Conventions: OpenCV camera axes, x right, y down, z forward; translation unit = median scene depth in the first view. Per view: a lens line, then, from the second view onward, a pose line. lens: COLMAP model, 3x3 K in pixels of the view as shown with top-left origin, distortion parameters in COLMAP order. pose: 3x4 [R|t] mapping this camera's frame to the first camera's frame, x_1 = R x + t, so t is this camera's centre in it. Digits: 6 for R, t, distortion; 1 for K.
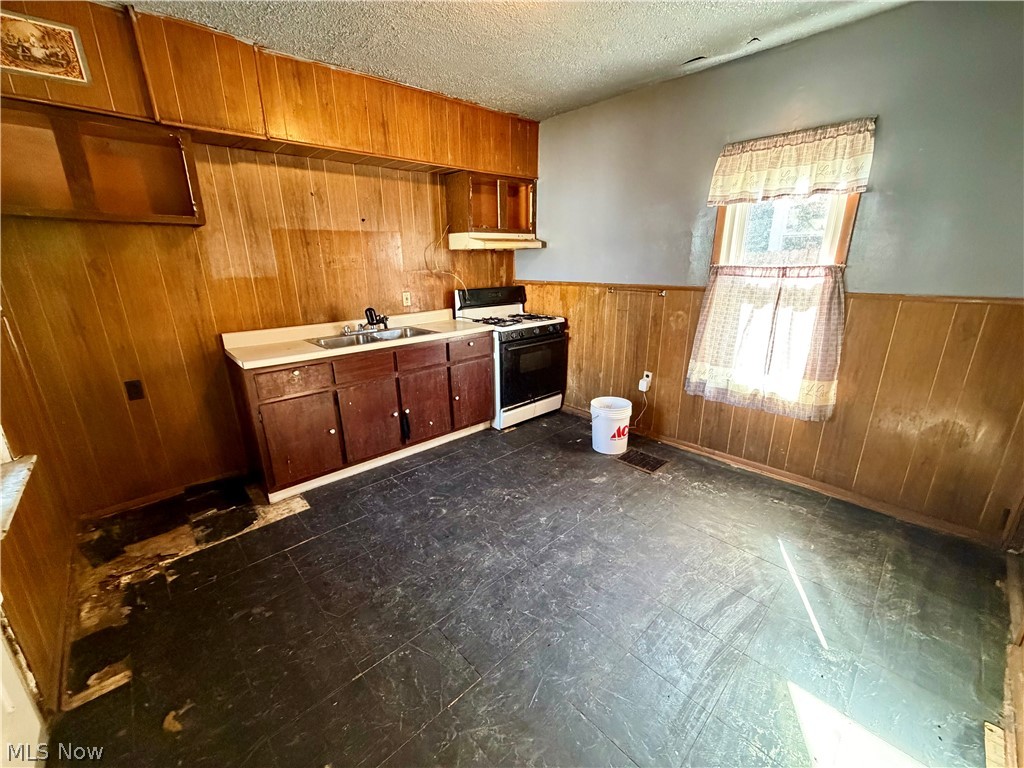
lens RADIAL K [[409.4, 0, 509.8], [0, 409.4, 382.0], [0, 0, 1]] dist [0.001703, -0.000108]
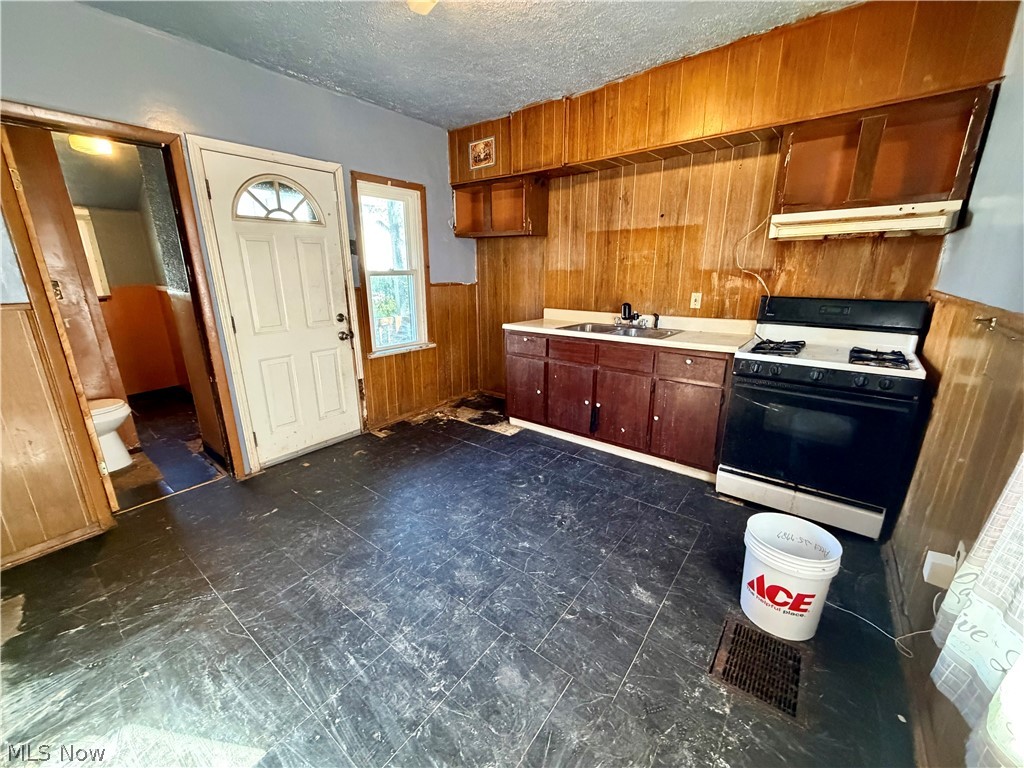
lens RADIAL K [[409.4, 0, 509.8], [0, 409.4, 382.0], [0, 0, 1]] dist [0.001703, -0.000108]
pose [[0.158496, 0.277452, -0.947575, 0.707567], [-0.278123, 0.933391, 0.226779, -0.161459], [0.947379, 0.227599, 0.225105, 0.589889]]
